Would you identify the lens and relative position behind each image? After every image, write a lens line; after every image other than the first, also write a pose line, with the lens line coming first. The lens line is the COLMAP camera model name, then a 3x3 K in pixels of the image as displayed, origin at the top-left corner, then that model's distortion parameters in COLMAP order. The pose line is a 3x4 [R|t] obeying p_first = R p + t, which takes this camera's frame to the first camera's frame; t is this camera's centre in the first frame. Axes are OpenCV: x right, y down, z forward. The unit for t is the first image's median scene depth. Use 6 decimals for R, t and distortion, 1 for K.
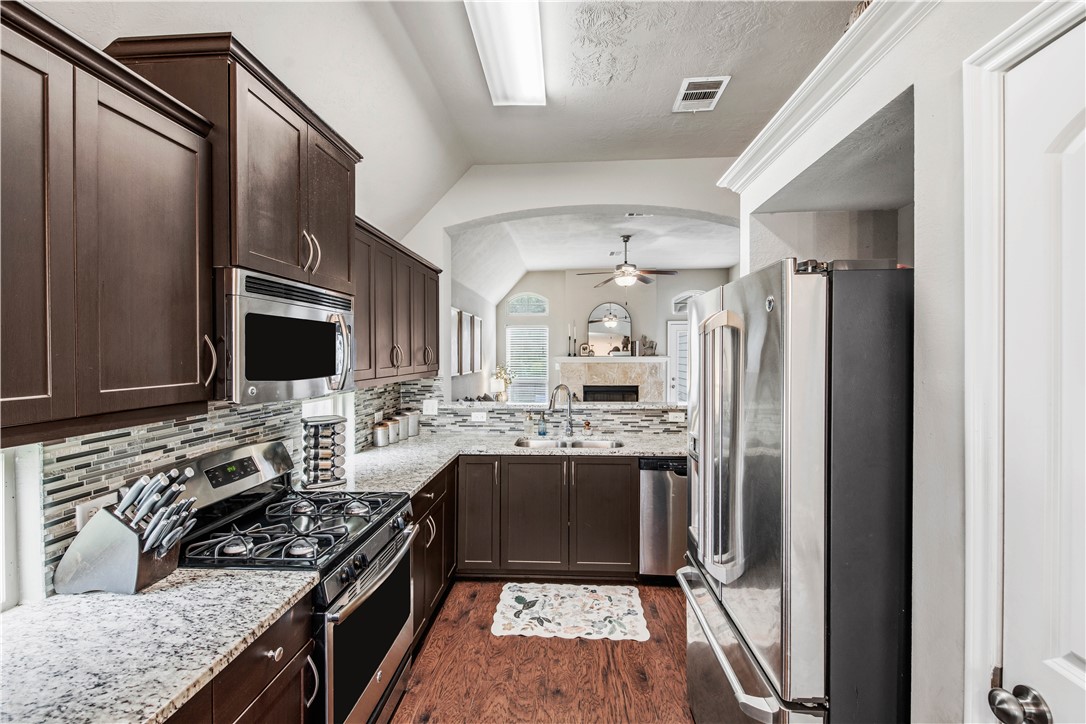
lens RADIAL K [[458.4, 0, 588.7], [0, 458.4, 356.8], [0, 0, 1]] dist [0.001009, -0.000017]
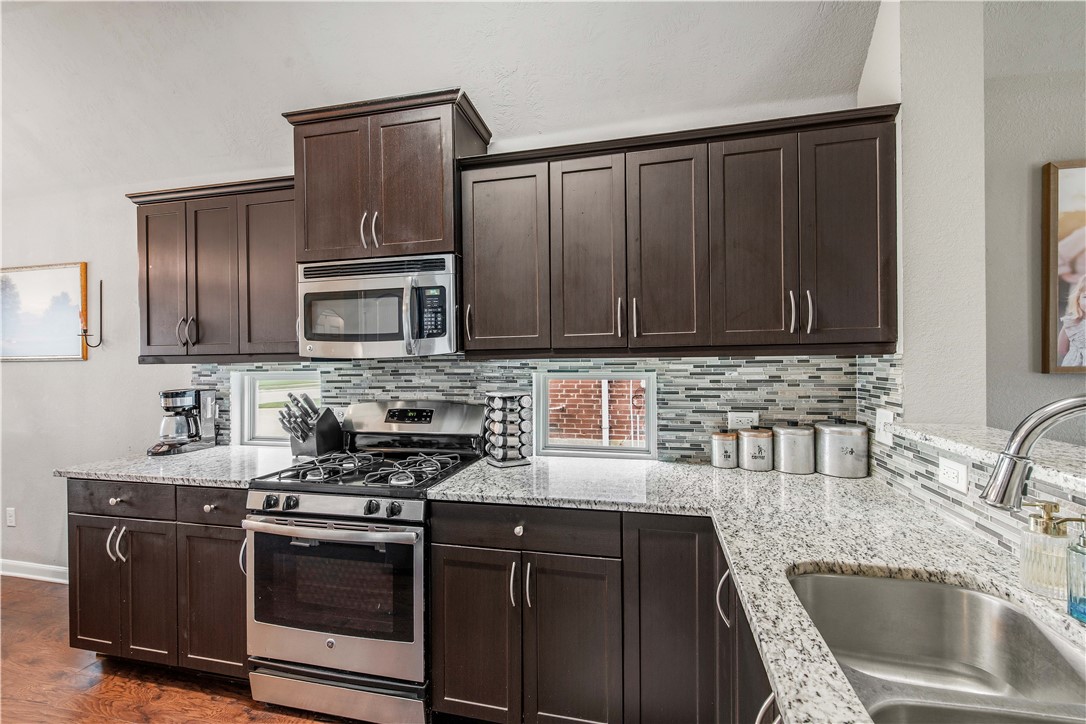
lens RADIAL K [[471.8, 0, 539.9], [0, 471.8, 357.9], [0, 0, 1]] dist [0.015480, -0.011363]
pose [[-0.261550, -0.001274, -0.965189, 0.190103], [0.003912, 0.999990, -0.002381, 0.043357], [0.965182, -0.004399, -0.261542, 0.801987]]
